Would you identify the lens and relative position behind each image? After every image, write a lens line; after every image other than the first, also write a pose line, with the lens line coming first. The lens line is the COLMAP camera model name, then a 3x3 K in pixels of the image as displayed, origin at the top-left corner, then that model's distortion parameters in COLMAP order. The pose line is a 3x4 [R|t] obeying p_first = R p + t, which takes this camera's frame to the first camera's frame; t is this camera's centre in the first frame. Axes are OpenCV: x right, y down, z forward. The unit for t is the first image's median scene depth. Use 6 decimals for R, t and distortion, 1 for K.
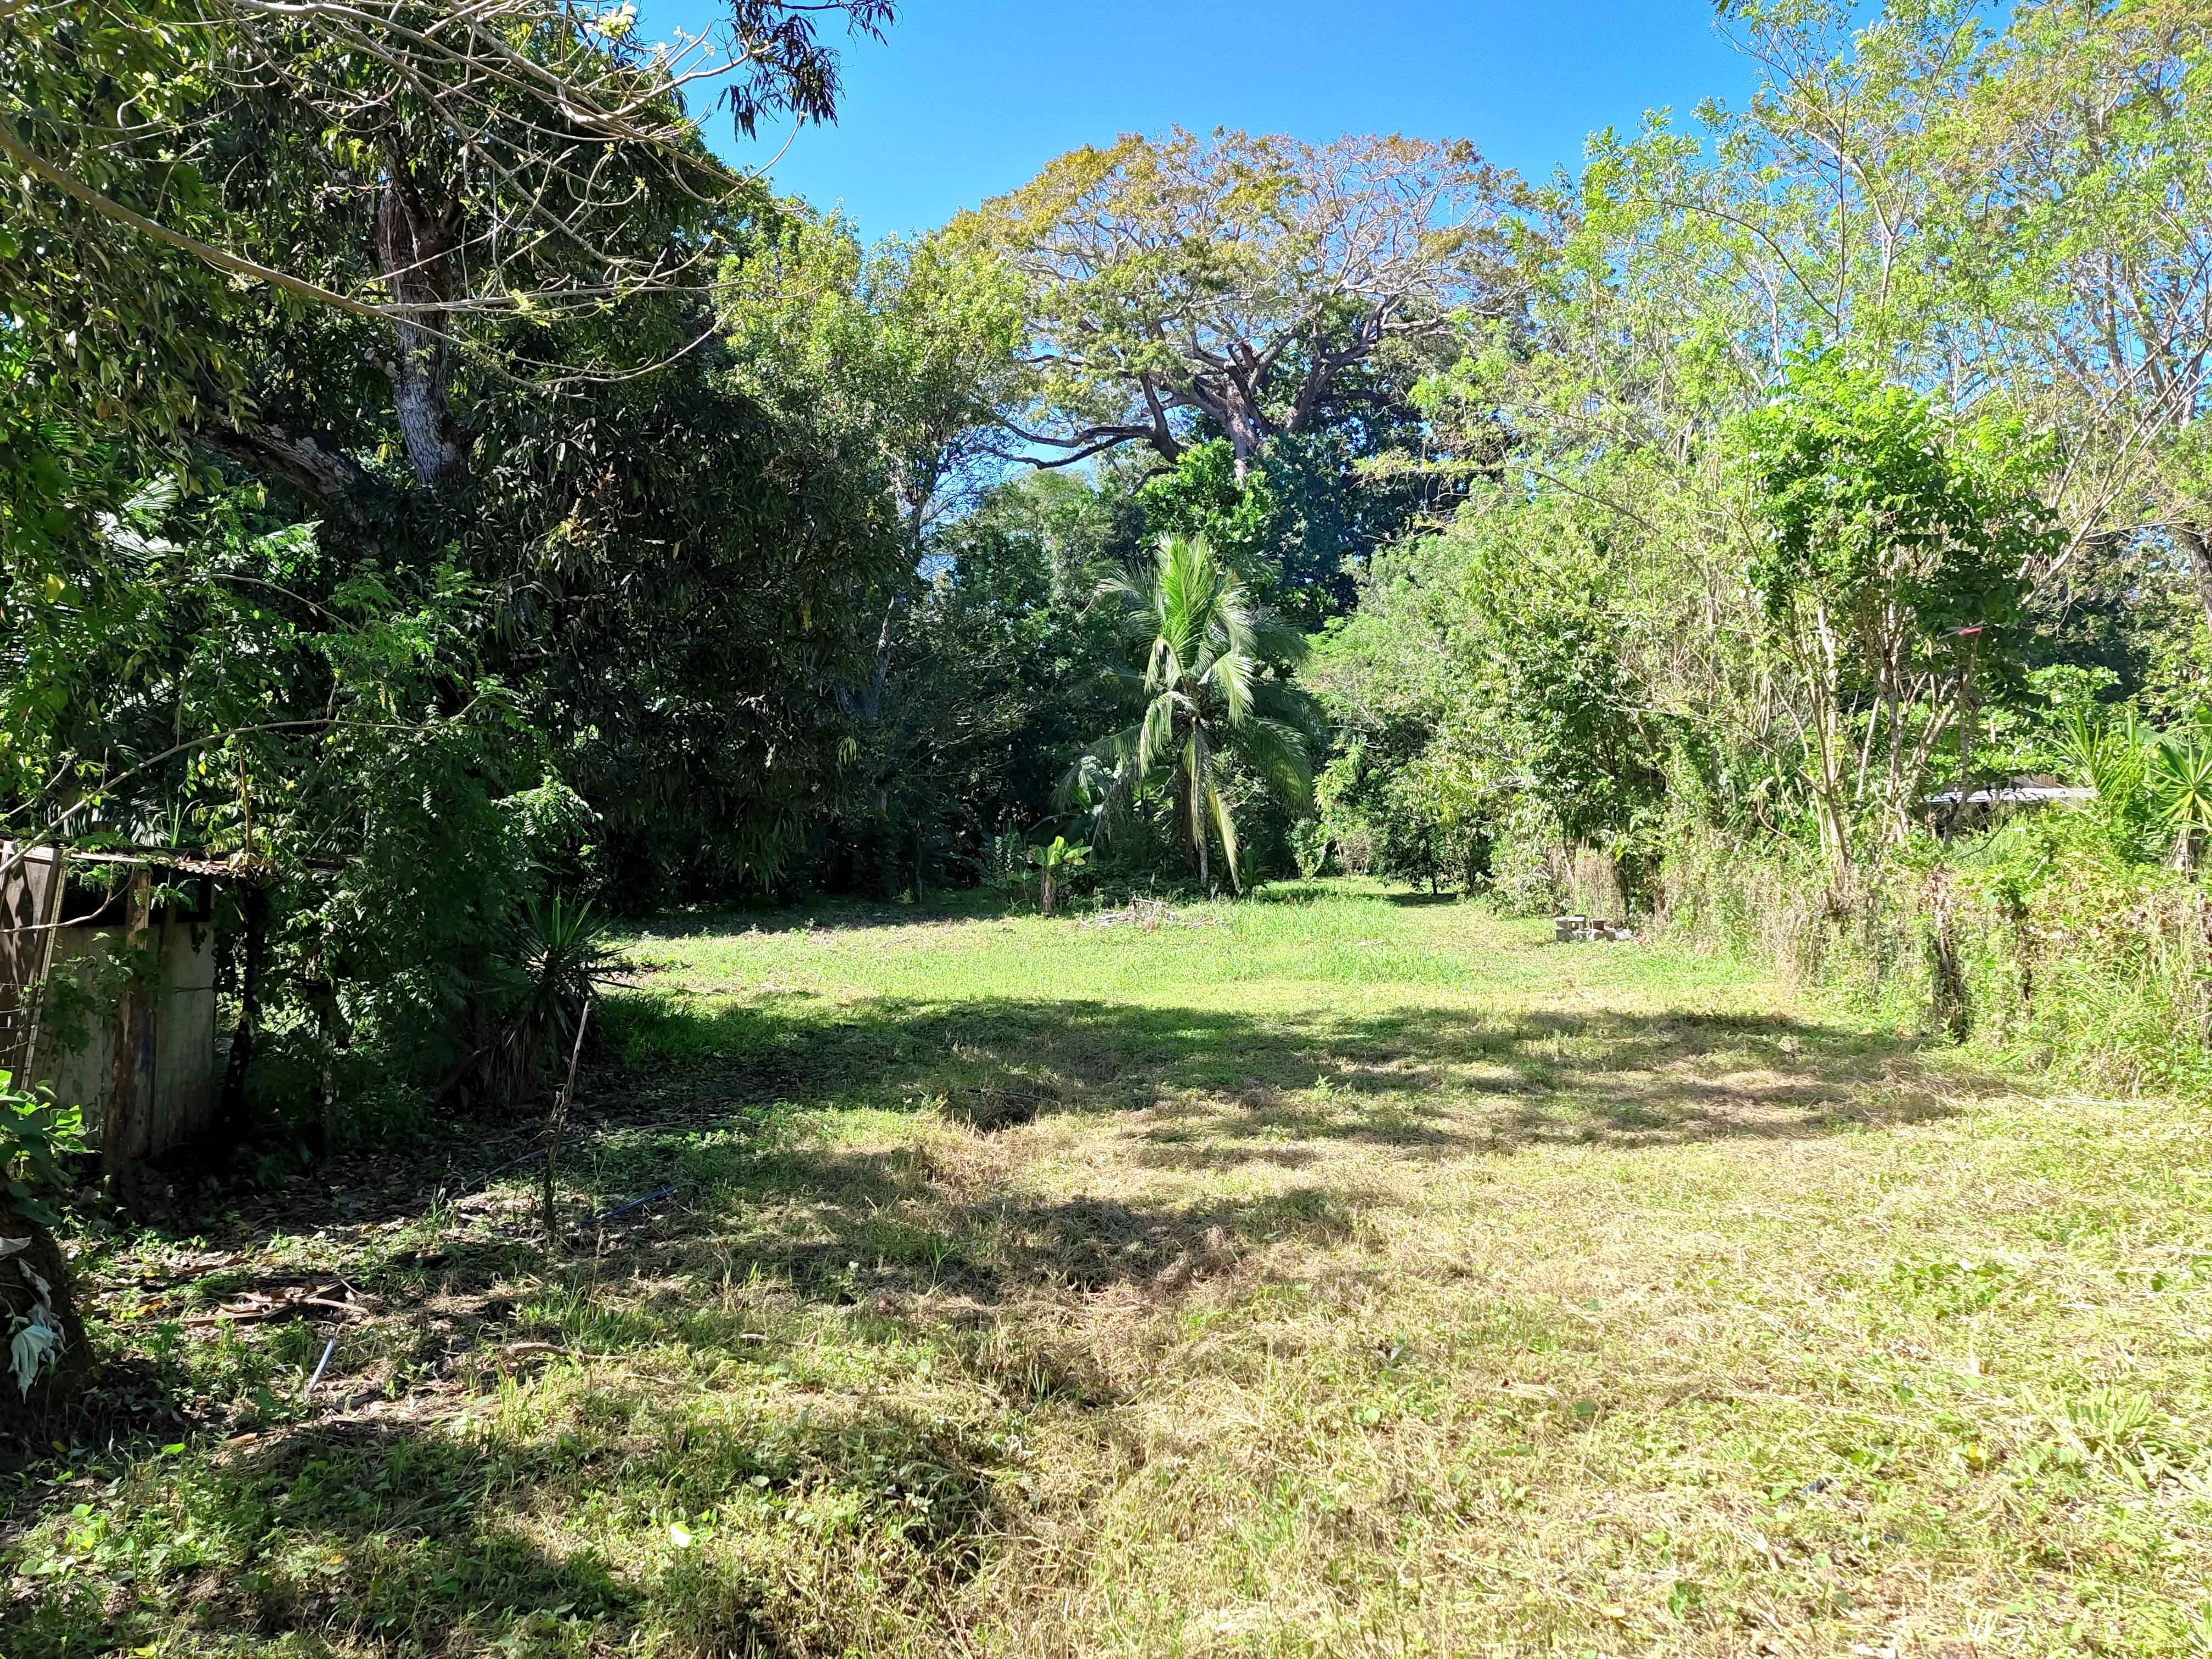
lens RADIAL K [[1615.1, 0, 1097.8], [0, 1615.1, 837.3], [0, 0, 1]] dist [0.052099, -0.054599]
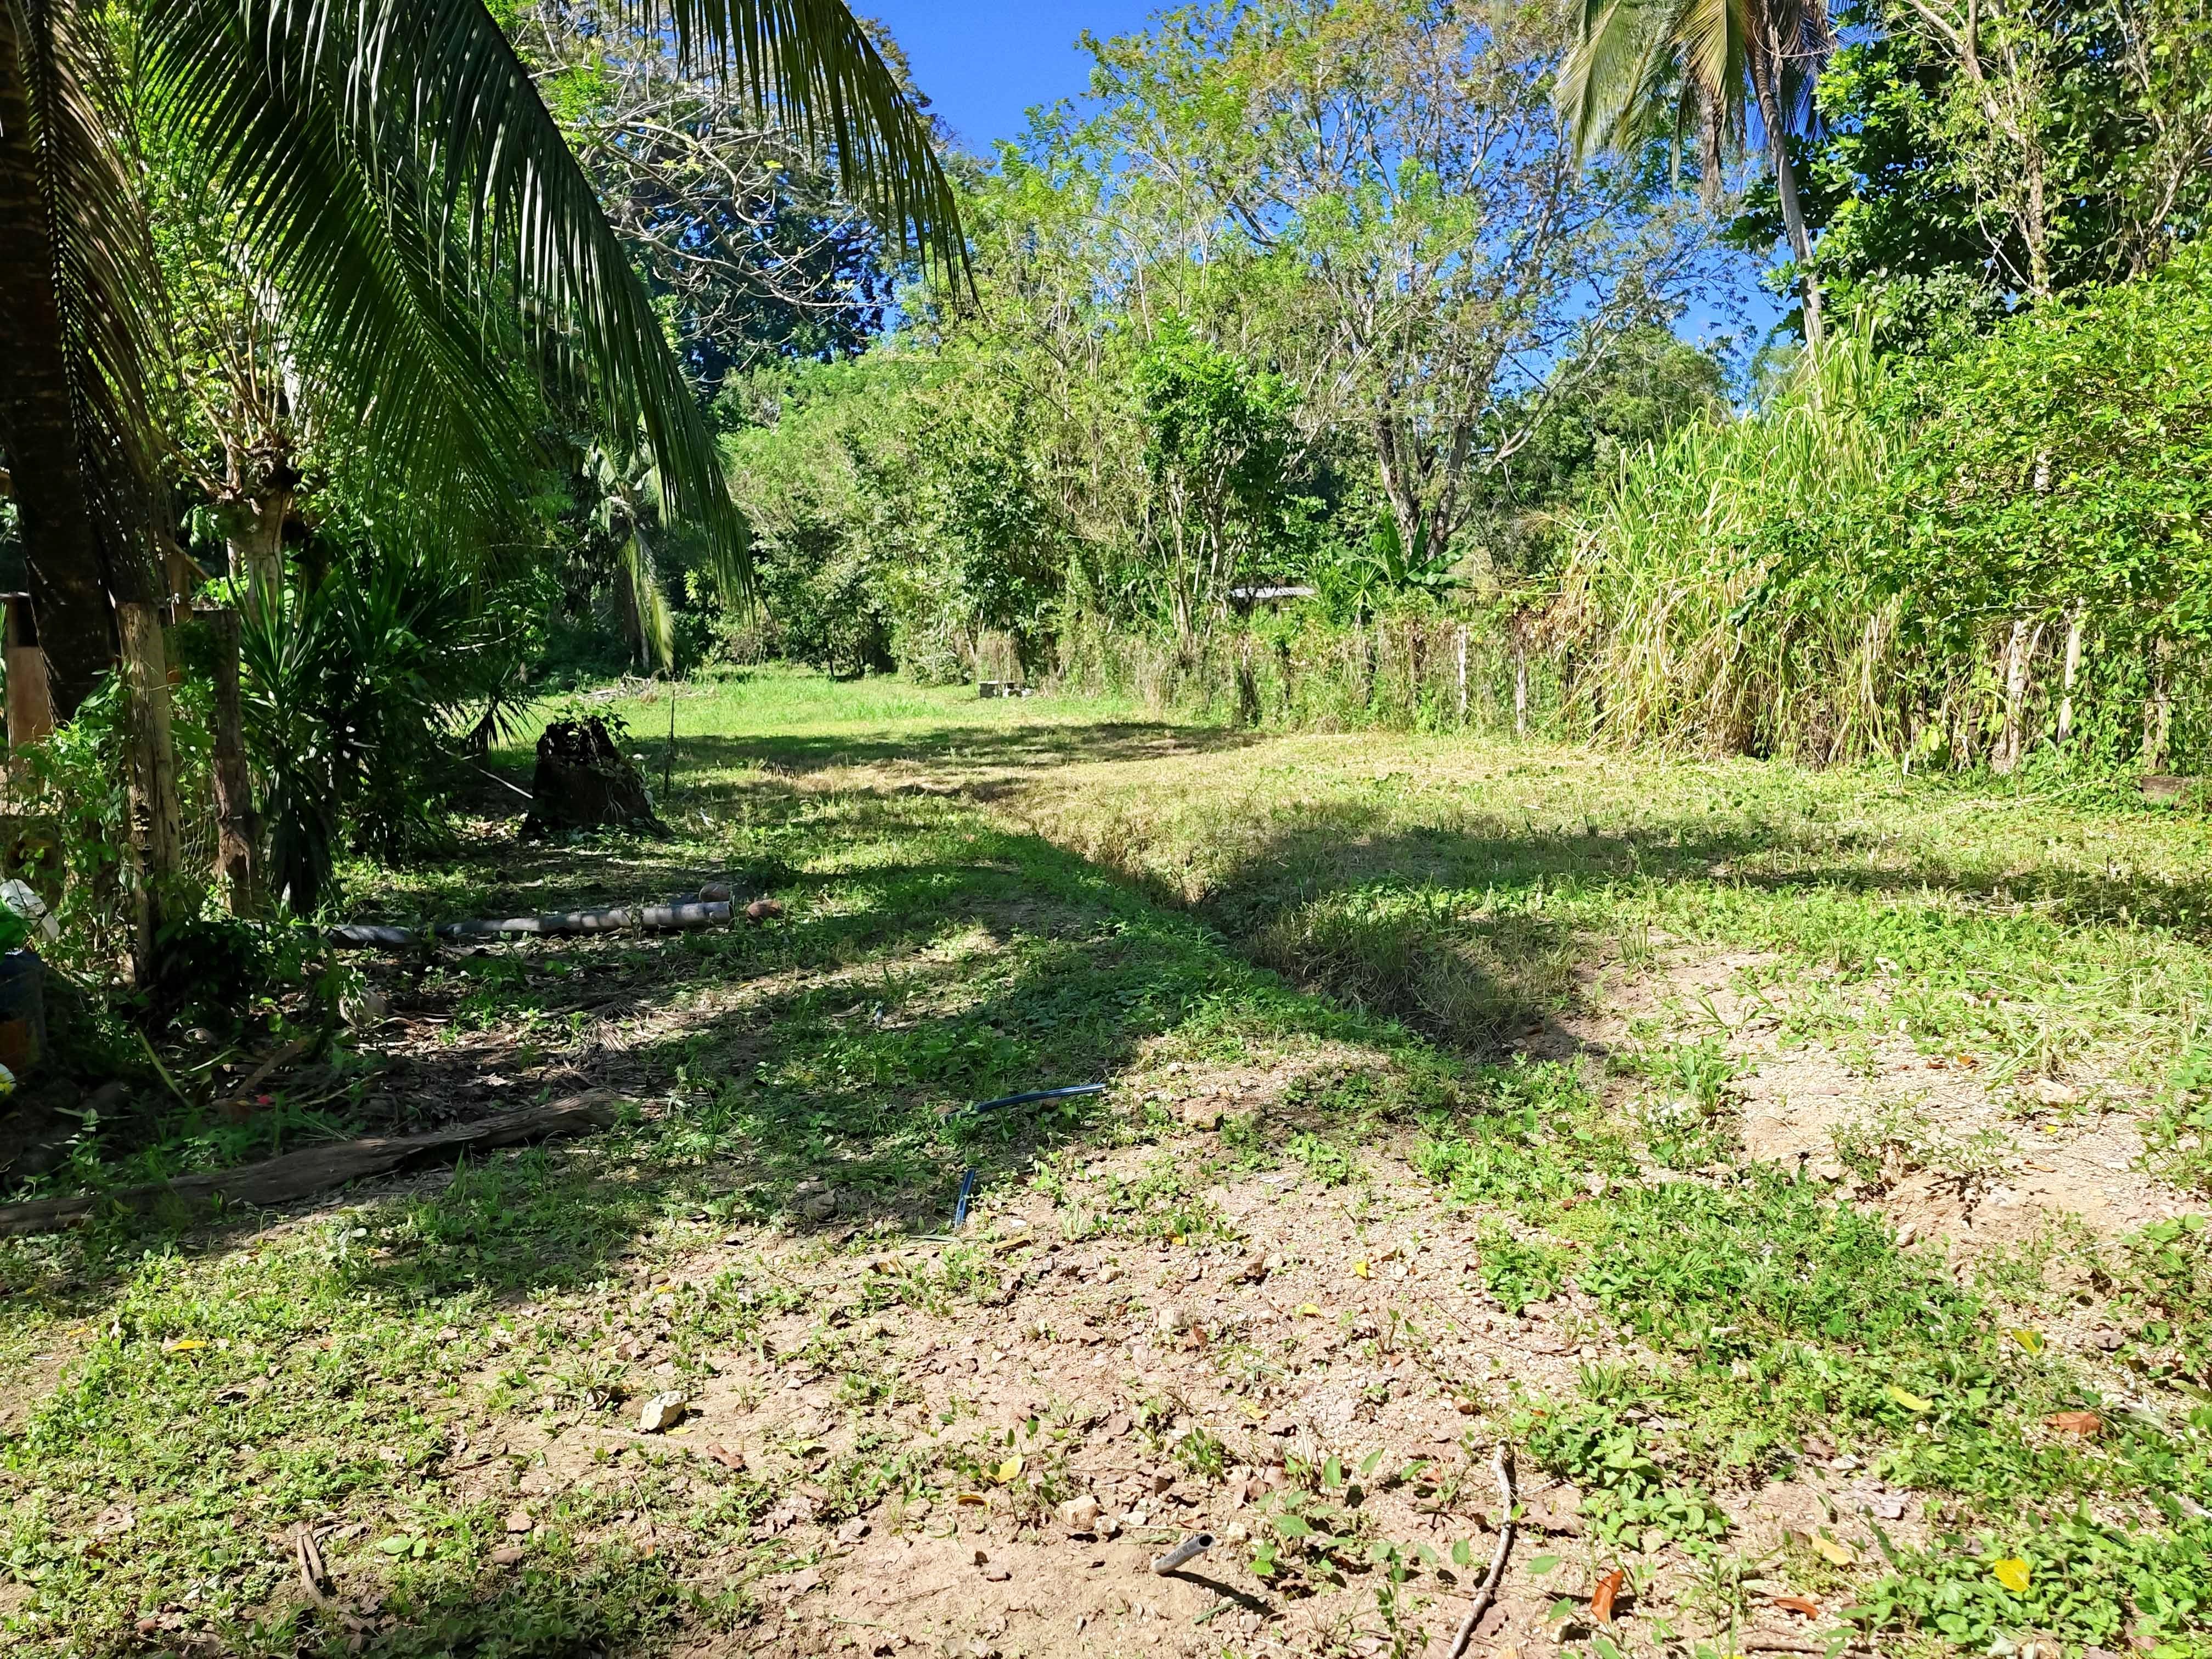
lens RADIAL K [[1703.3, 0, 1106.0], [0, 1703.3, 829.5], [0, 0, 1]] dist [0.002584, 0.000126]
pose [[0.907465, -0.050493, 0.417082, -0.318183], [0.003346, 0.993589, 0.113006, 0.016616], [-0.420114, -0.101153, 0.901816, -0.497916]]
